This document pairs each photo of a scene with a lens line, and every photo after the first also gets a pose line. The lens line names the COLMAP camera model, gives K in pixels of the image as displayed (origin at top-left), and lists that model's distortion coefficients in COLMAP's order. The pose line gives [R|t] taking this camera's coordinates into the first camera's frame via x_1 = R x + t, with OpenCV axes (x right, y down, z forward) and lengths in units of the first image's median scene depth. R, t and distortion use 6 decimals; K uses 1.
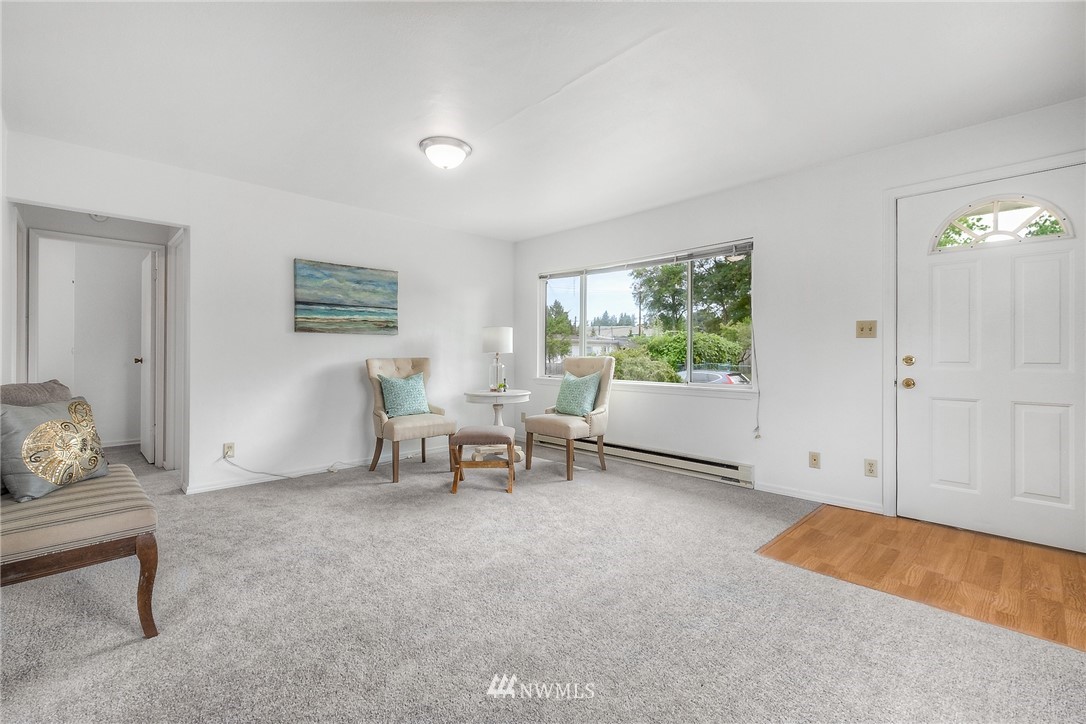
lens RADIAL K [[475.7, 0, 537.7], [0, 475.7, 352.5], [0, 0, 1]] dist [0.000267, -0.000075]
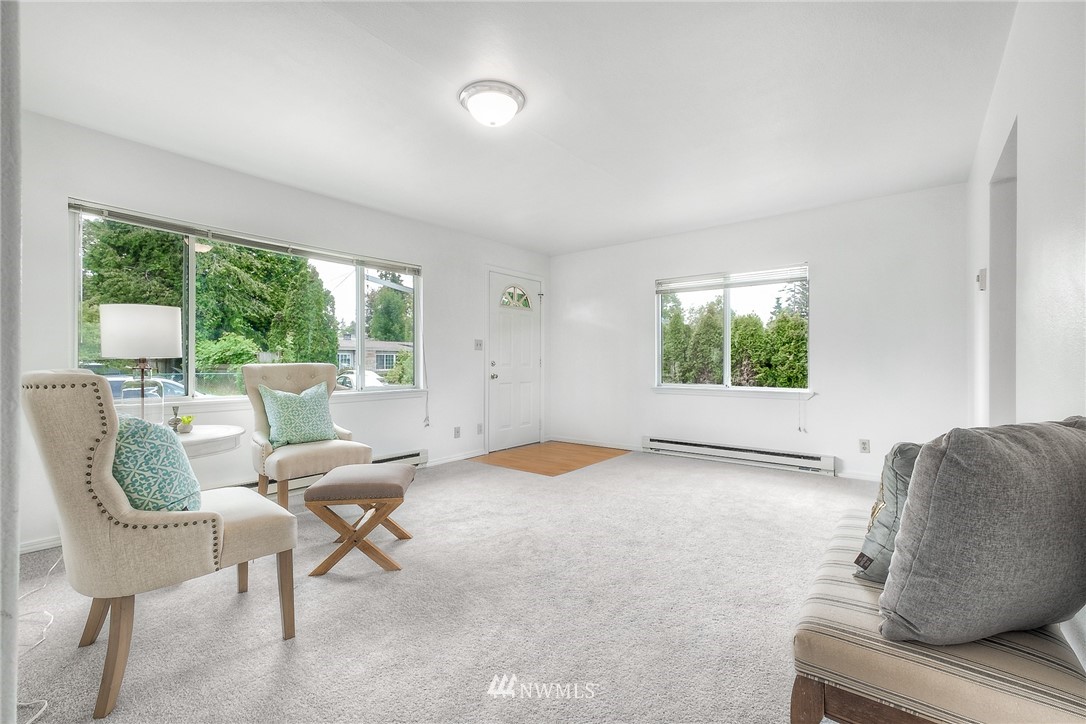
lens RADIAL K [[475.7, 0, 542.0], [0, 475.7, 360.4], [0, 0, 1]] dist [0.000267, -0.000075]
pose [[-0.146882, -0.004899, 0.989142, -0.971079], [-0.006879, 0.999969, 0.003932, -0.003931], [-0.989130, -0.006227, -0.146911, 1.027067]]
